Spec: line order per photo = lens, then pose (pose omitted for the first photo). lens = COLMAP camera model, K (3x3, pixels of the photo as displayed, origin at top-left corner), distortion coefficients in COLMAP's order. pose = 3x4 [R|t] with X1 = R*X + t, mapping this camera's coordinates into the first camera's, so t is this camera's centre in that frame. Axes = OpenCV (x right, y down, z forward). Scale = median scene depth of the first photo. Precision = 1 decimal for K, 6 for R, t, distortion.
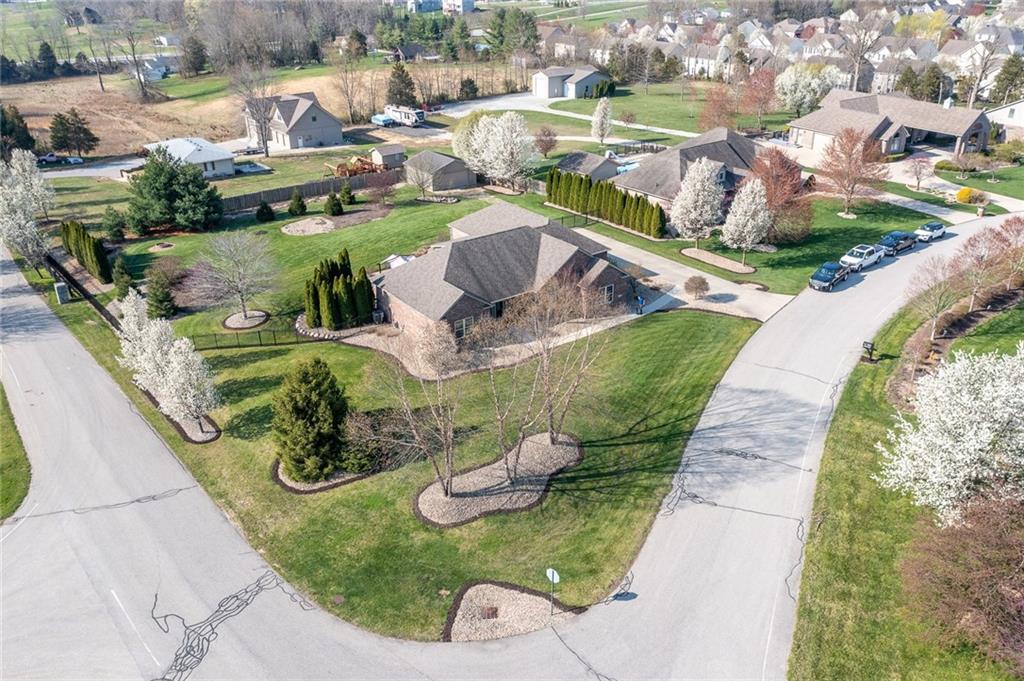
lens RADIAL K [[815.6, 0, 512.0], [0, 815.6, 340.5], [0, 0, 1]] dist [-0.011941, -0.001594]
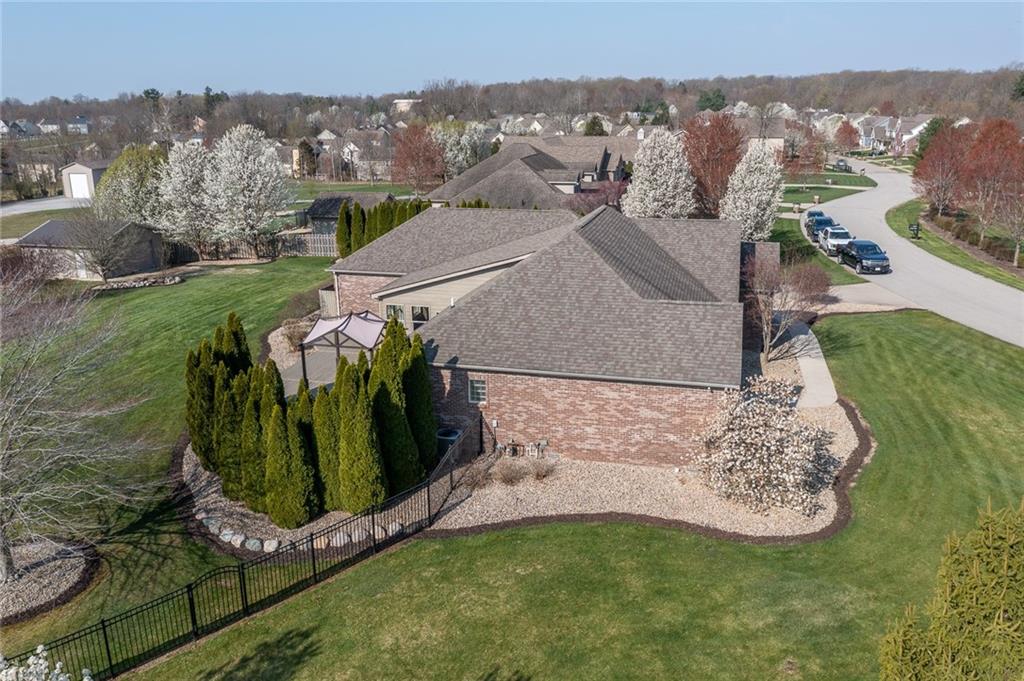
lens RADIAL K [[815.6, 0, 512.0], [0, 815.6, 340.5], [0, 0, 1]] dist [-0.011941, -0.001594]
pose [[0.771160, -0.172641, 0.612786, -0.274866], [0.279027, 0.956812, -0.081576, -0.027245], [-0.572238, 0.233892, 0.786027, 0.512579]]
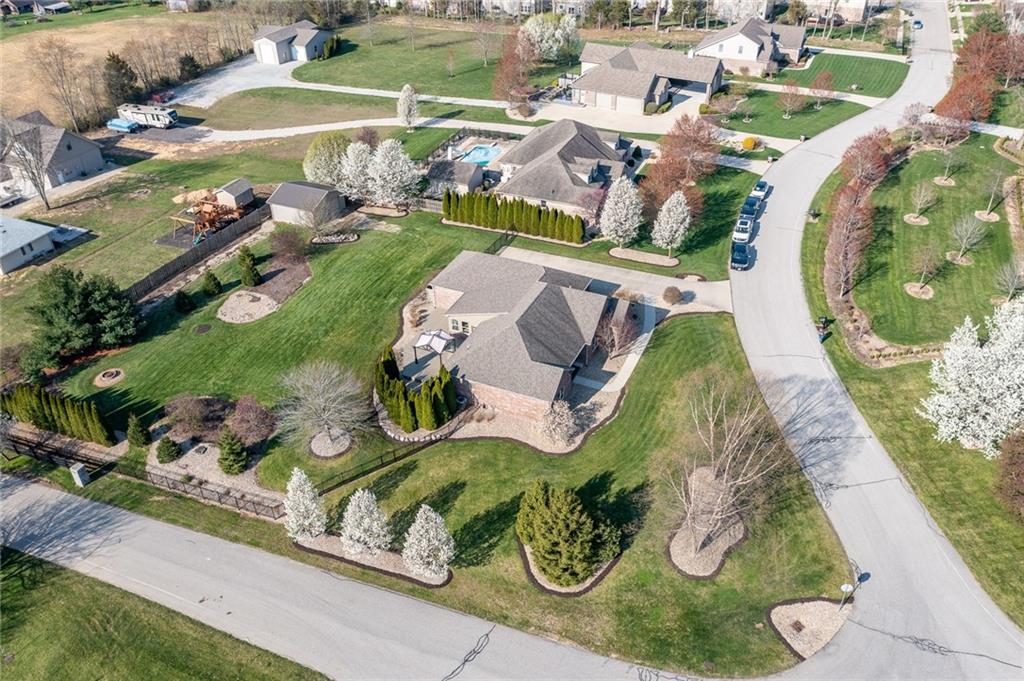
lens RADIAL K [[815.6, 0, 512.0], [0, 815.6, 340.5], [0, 0, 1]] dist [-0.011941, -0.001594]
pose [[0.870930, -0.281520, 0.402775, -0.394674], [0.219153, 0.956127, 0.194407, -0.231968], [-0.439833, -0.081045, 0.894415, 0.000227]]
